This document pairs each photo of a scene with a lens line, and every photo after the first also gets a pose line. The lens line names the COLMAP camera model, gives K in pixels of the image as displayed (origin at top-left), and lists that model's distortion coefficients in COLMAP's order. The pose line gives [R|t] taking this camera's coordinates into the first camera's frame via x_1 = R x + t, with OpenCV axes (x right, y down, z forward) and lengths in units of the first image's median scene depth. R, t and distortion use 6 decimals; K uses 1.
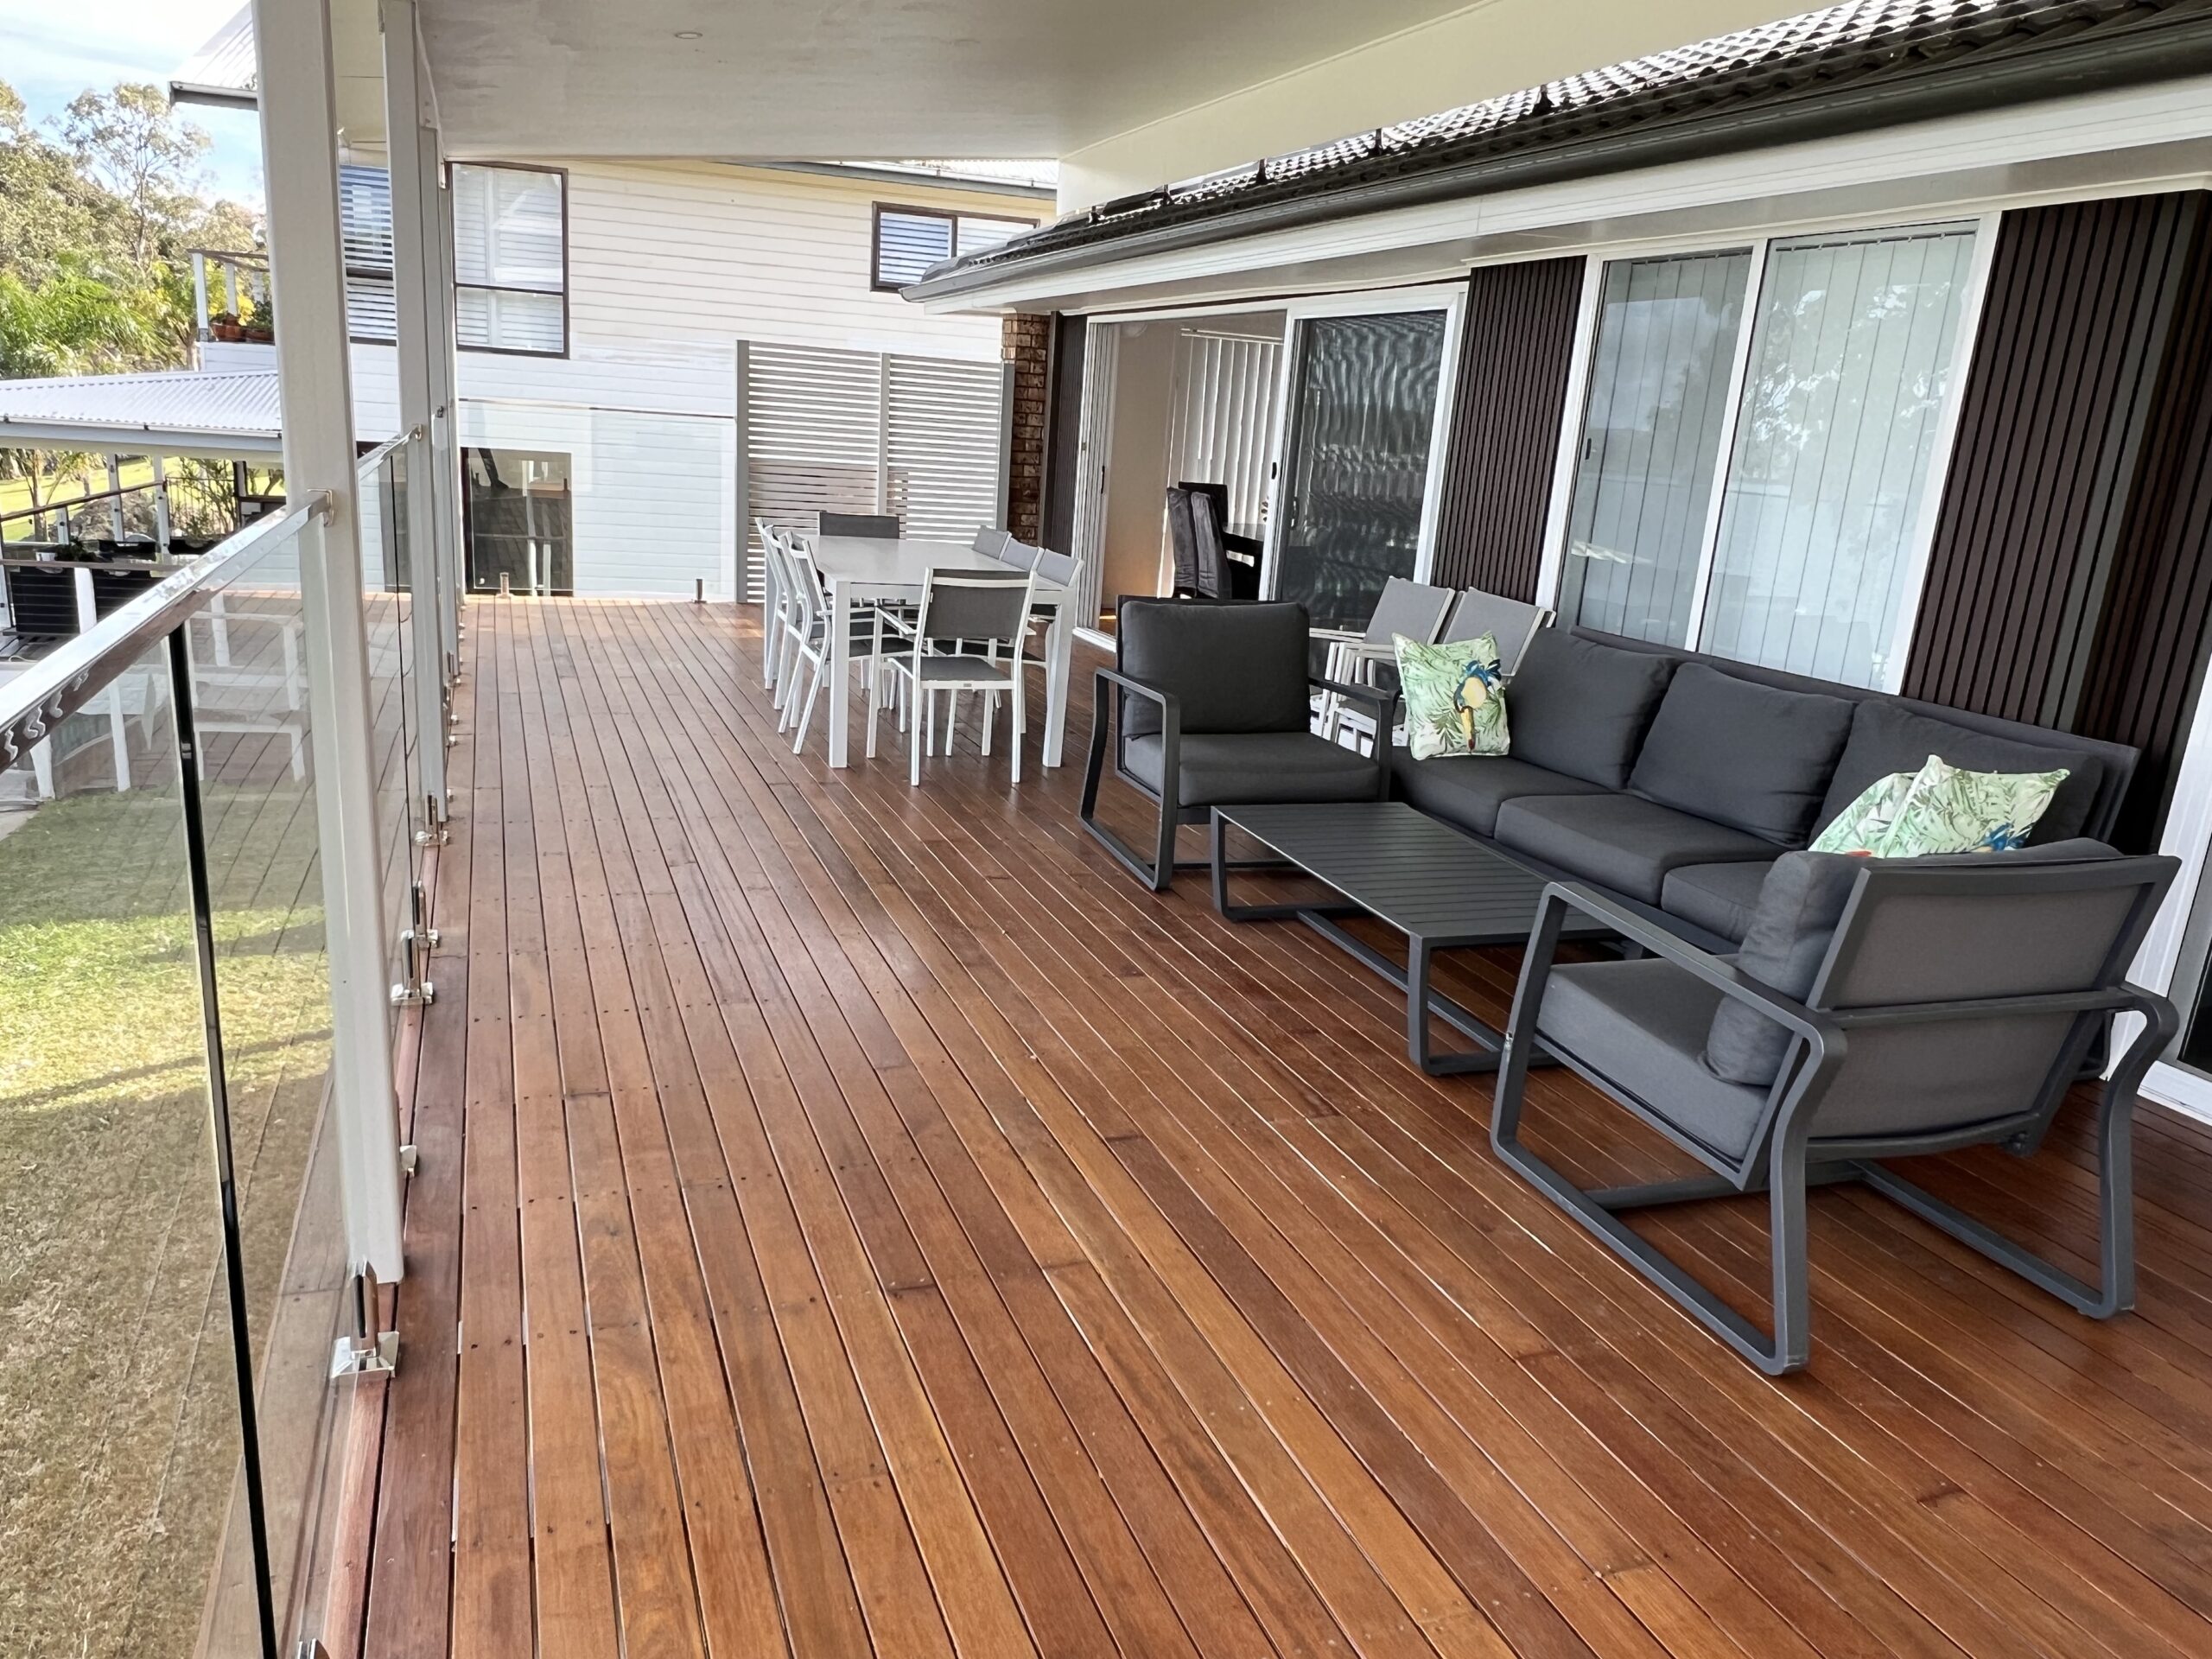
lens RADIAL K [[1586.5, 0, 1106.0], [0, 1586.5, 851.2], [0, 0, 1]] dist [-0.006568, -0.002279]
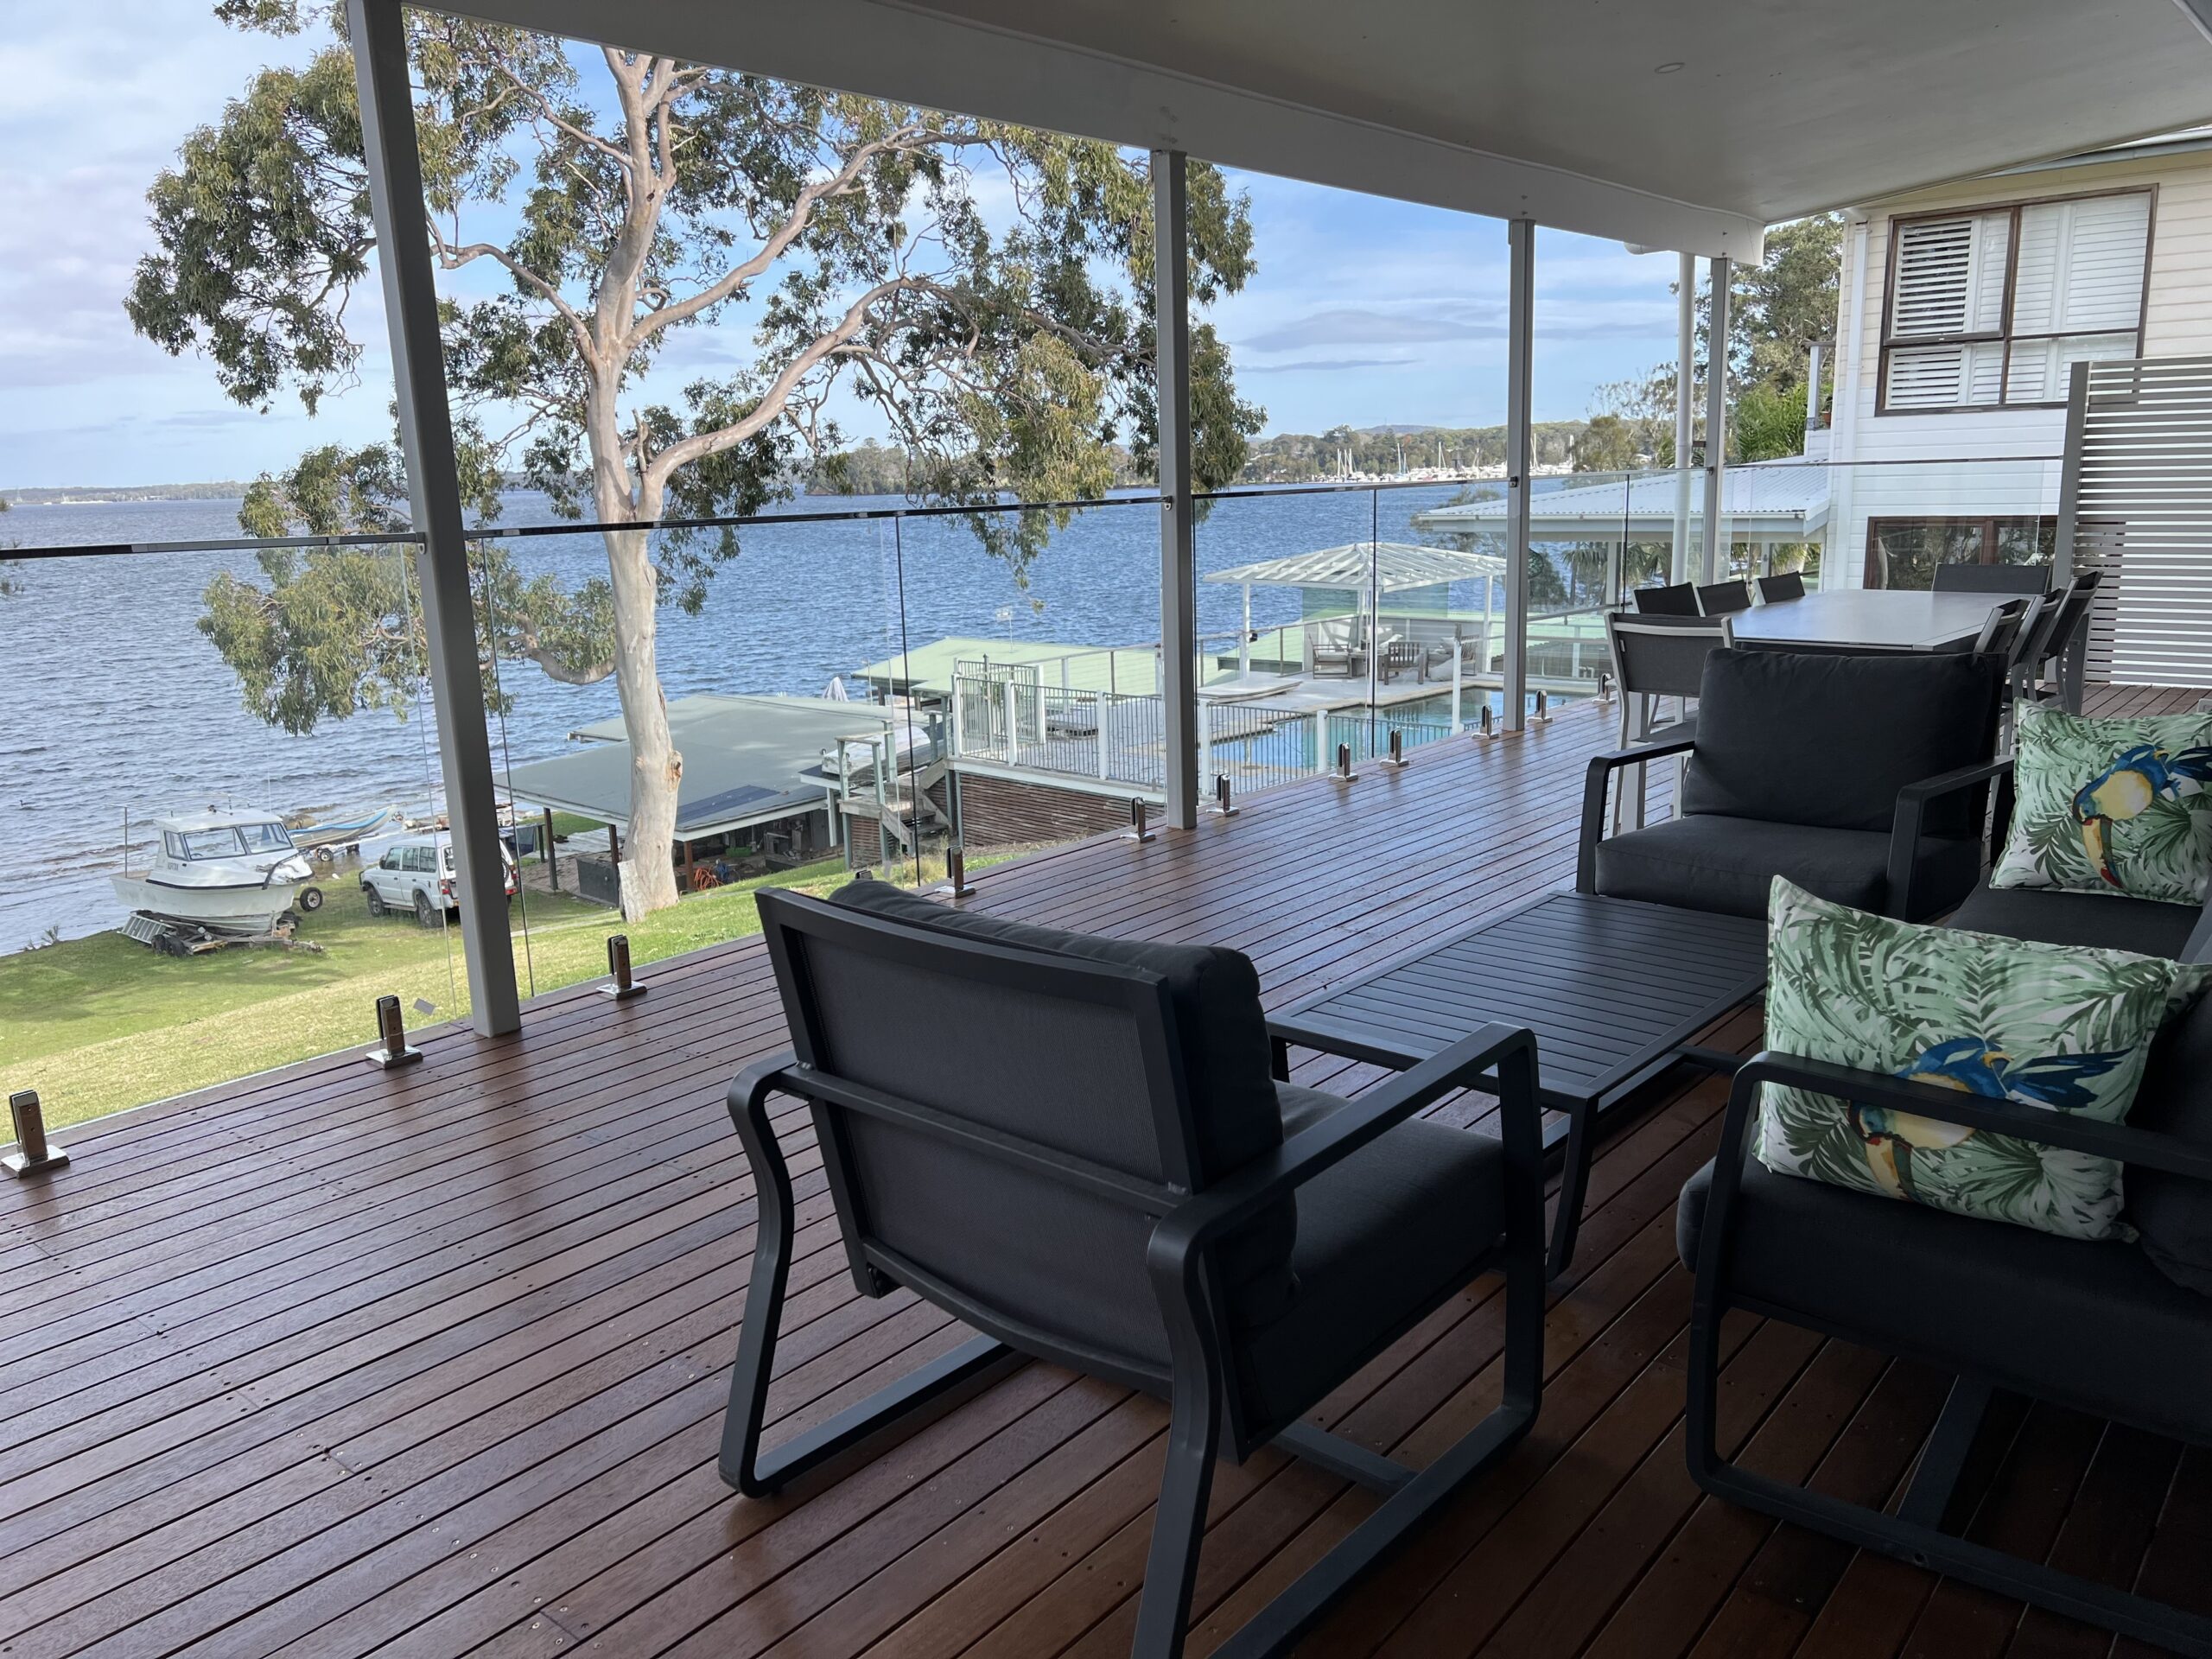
lens RADIAL K [[1661.9, 0, 1113.4], [0, 1661.9, 815.6], [0, 0, 1]] dist [0.048568, -0.038411]
pose [[0.490654, 0.103332, -0.865206, 0.613583], [-0.176637, 0.984123, 0.017365, -0.033434], [0.853263, 0.144307, 0.501116, 0.329435]]
